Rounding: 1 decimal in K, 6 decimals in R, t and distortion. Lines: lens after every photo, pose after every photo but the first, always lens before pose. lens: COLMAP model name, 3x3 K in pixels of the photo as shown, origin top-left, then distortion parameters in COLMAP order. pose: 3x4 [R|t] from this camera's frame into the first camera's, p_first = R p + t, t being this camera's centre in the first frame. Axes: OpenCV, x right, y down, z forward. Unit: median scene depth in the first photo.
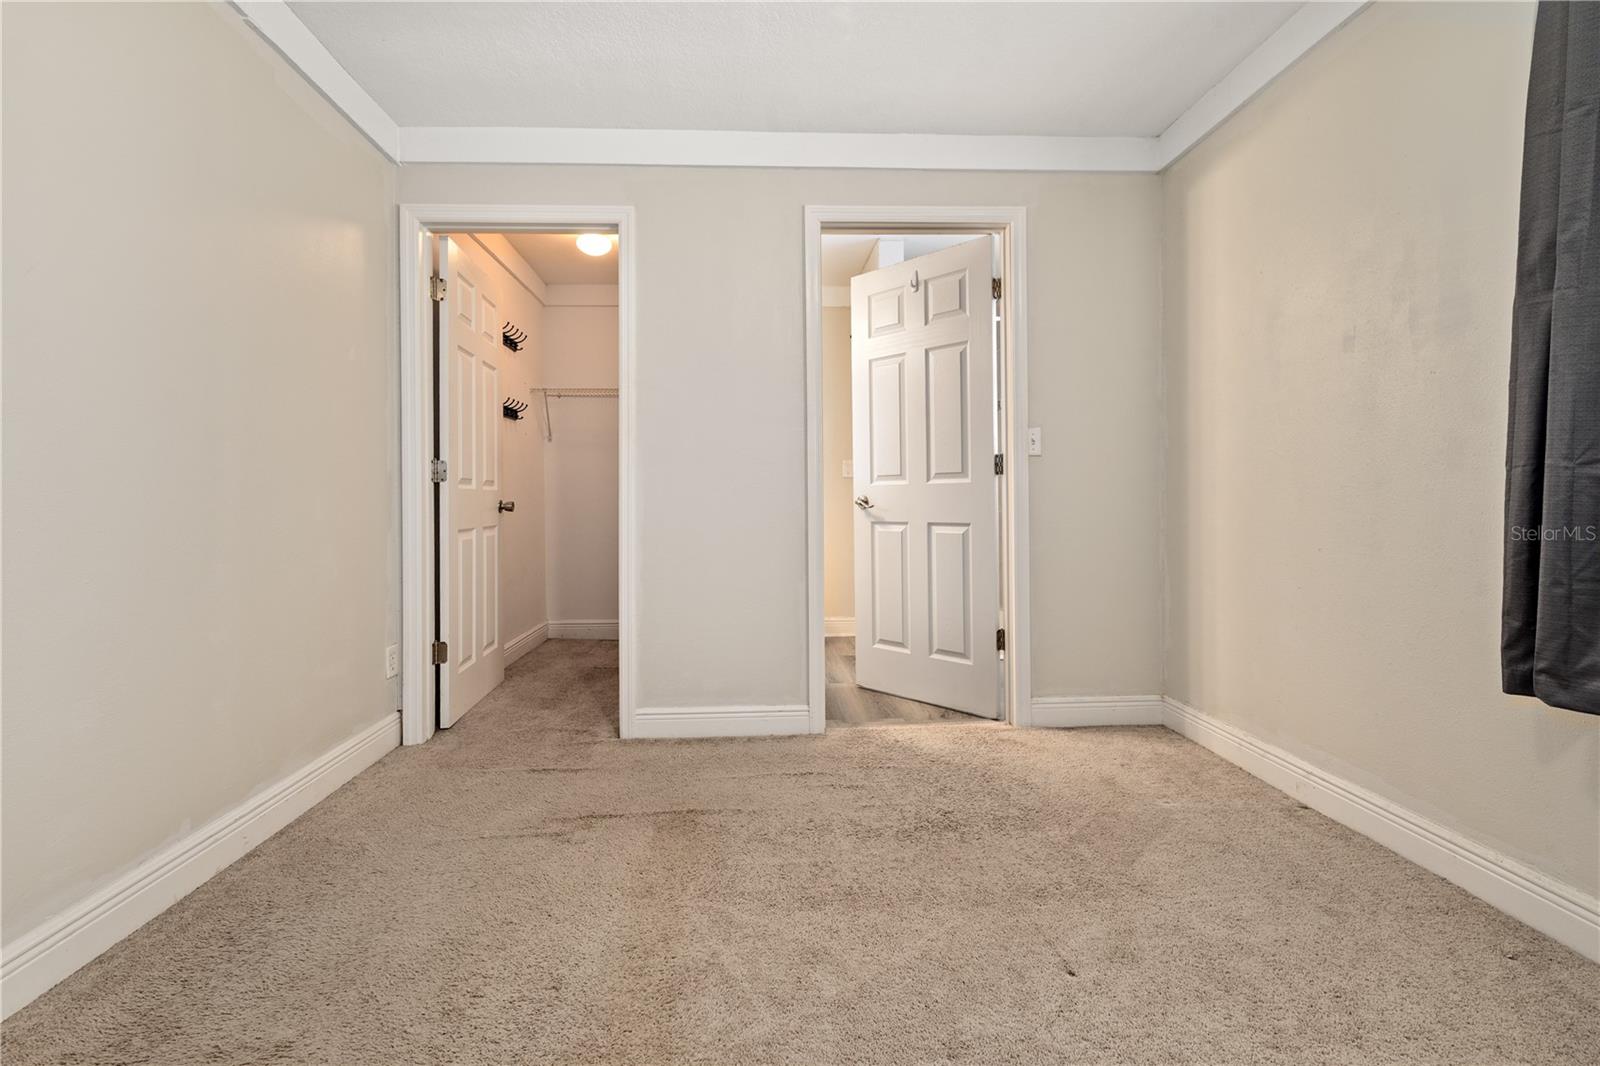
lens RADIAL K [[696.2, 0, 798.3], [0, 696.2, 502.9], [0, 0, 1]] dist [0.000525, 0.001119]
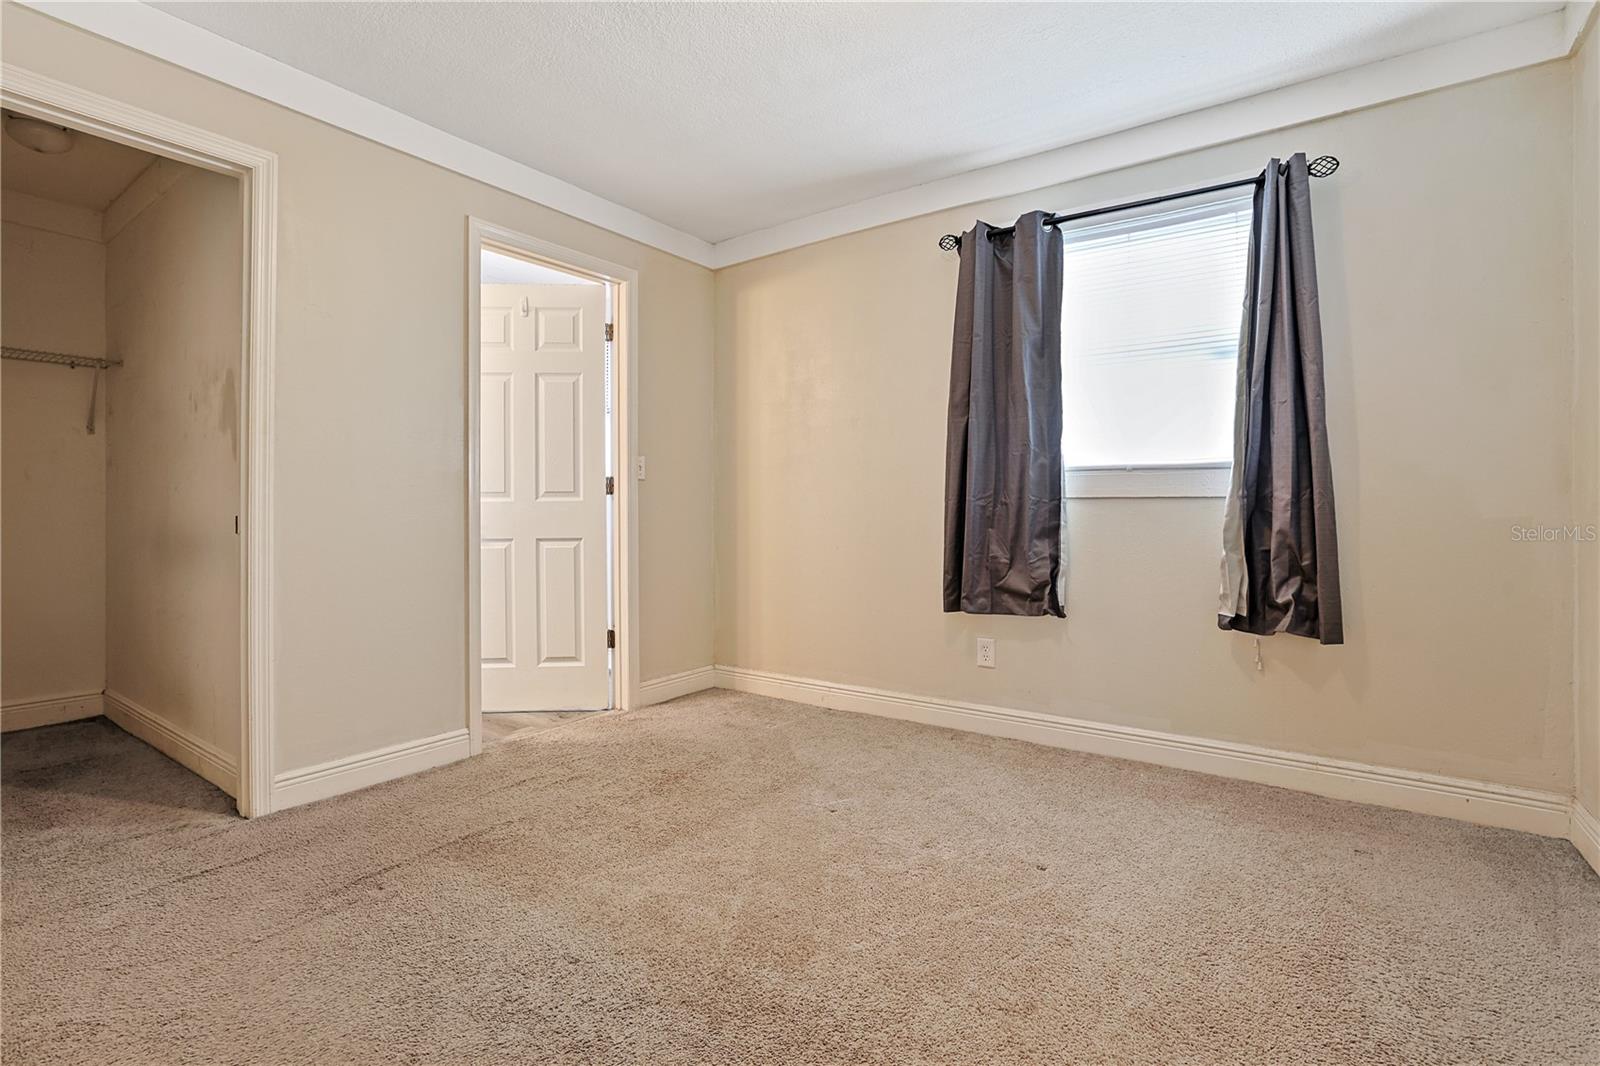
lens RADIAL K [[728.9, 0, 802.8], [0, 728.9, 518.2], [0, 0, 1]] dist [-0.022836, 0.001221]
pose [[0.622776, 0.001277, 0.782399, -0.562899], [0.003908, 0.999981, -0.004743, 0.005889], [-0.782390, 0.006011, 0.622759, 0.007010]]
